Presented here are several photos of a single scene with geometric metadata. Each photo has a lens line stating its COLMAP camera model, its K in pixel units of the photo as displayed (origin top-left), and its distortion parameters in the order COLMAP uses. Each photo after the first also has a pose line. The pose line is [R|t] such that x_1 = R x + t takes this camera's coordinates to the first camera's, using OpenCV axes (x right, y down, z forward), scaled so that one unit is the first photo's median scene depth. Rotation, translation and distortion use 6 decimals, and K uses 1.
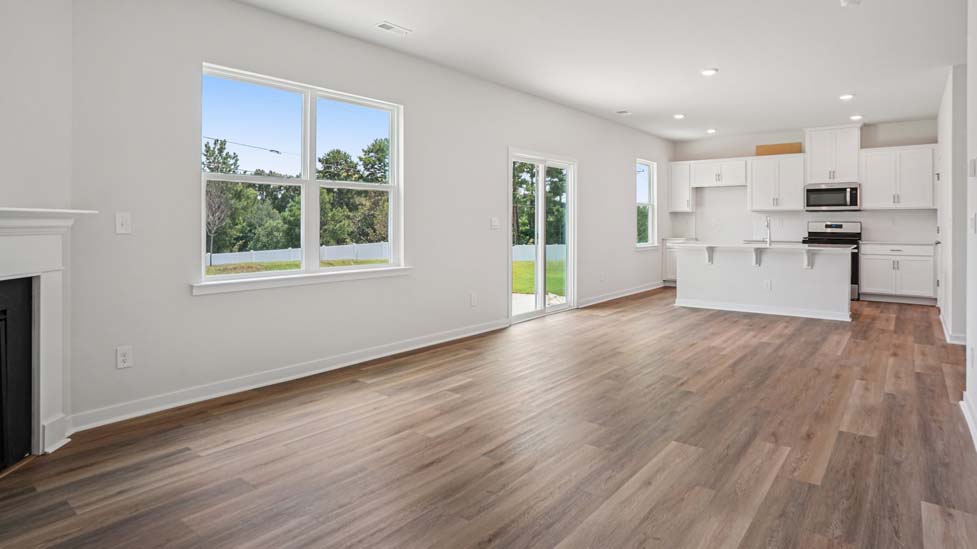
lens RADIAL K [[534.4, 0, 489.3], [0, 534.4, 227.2], [0, 0, 1]] dist [-0.069583, 0.040025]
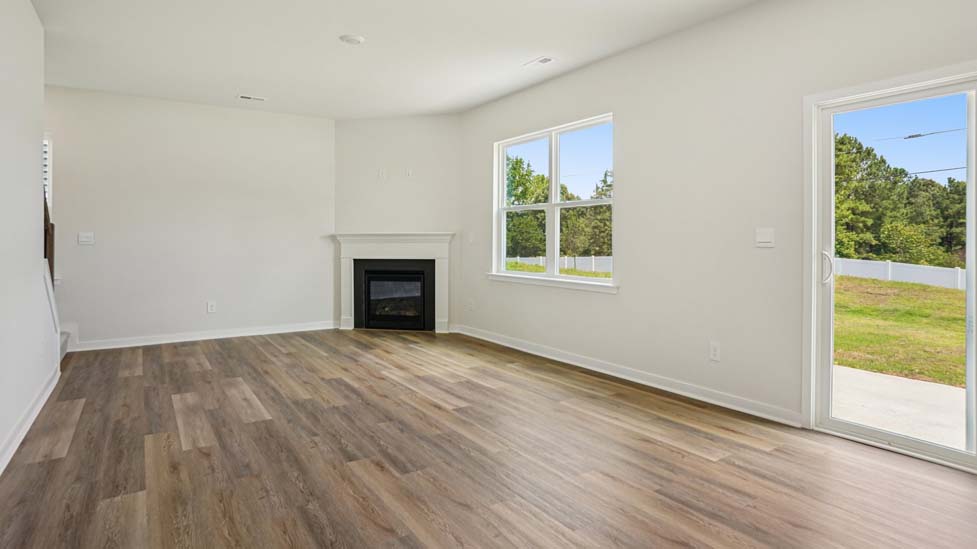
lens RADIAL K [[523.3, 0, 498.2], [0, 523.3, 240.9], [0, 0, 1]] dist [-0.072208, 0.038381]
pose [[-0.276012, 0.004475, -0.961144, 1.299670], [-0.008517, 0.999939, 0.007102, -0.011343], [0.961117, 0.010146, -0.275957, 1.770039]]
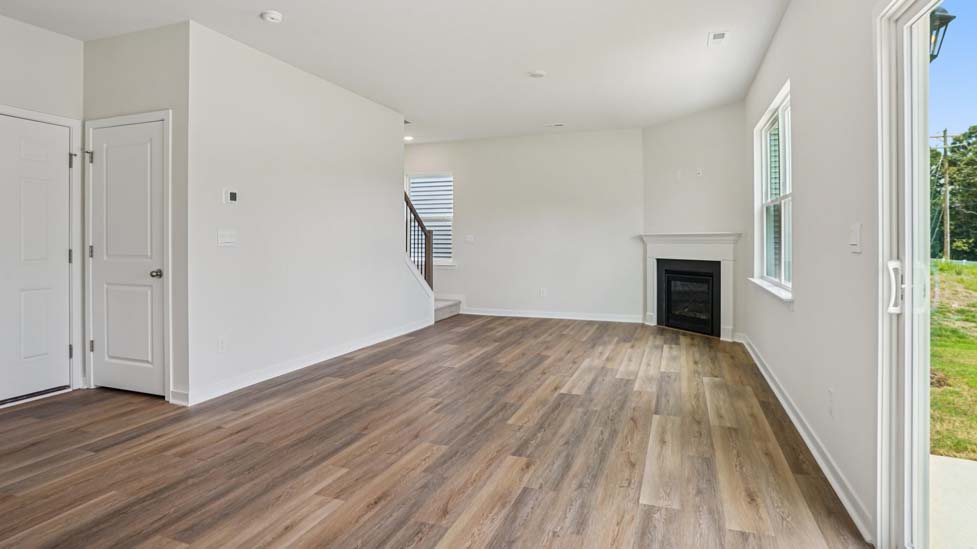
lens RADIAL K [[523.4, 0, 487.6], [0, 523.4, 249.0], [0, 0, 1]] dist [-0.063969, 0.036991]
pose [[-0.946070, 0.009129, -0.323834, 0.774248], [0.000952, 0.999677, 0.025401, -0.015879], [0.323961, 0.023723, -0.945773, 2.548192]]
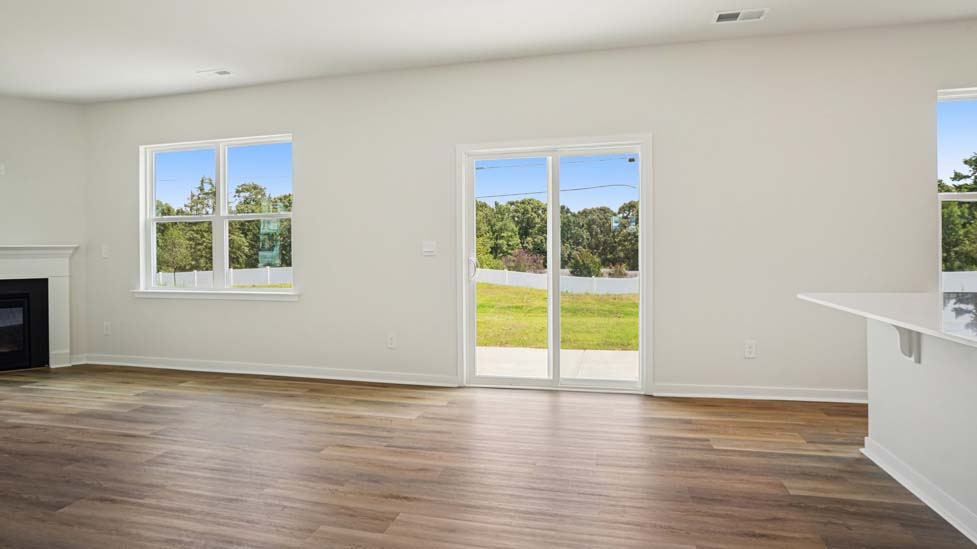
lens RADIAL K [[523.4, 0, 487.6], [0, 523.4, 249.0], [0, 0, 1]] dist [-0.063969, 0.036991]
pose [[0.422368, -0.003509, -0.906418, 1.491566], [0.003131, 0.999992, -0.002412, -0.008123], [0.906419, -0.001819, 0.422375, 1.534594]]
